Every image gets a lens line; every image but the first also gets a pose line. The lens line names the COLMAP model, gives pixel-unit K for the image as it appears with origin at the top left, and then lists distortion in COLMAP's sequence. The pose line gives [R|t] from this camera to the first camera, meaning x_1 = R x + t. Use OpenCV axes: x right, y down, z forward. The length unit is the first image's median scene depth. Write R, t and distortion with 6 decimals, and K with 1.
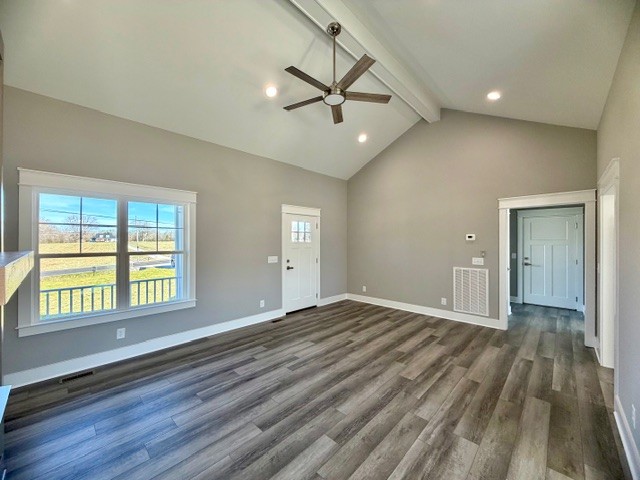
lens RADIAL K [[253.3, 0, 317.8], [0, 253.3, 239.6], [0, 0, 1]] dist [-0.000140, -0.000172]
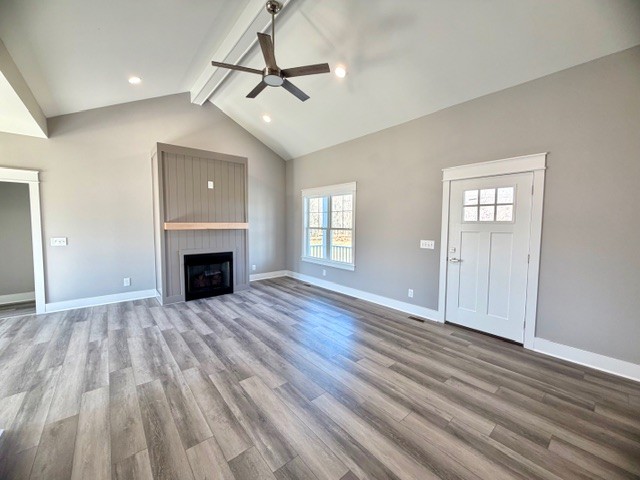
lens RADIAL K [[253.3, 0, 317.8], [0, 253.3, 239.6], [0, 0, 1]] dist [-0.000140, -0.000172]
pose [[-0.102613, 0.065595, -0.992556, 0.994102], [-0.002385, 0.997804, 0.066189, 0.020254], [0.994718, 0.009159, -0.102231, 1.155861]]
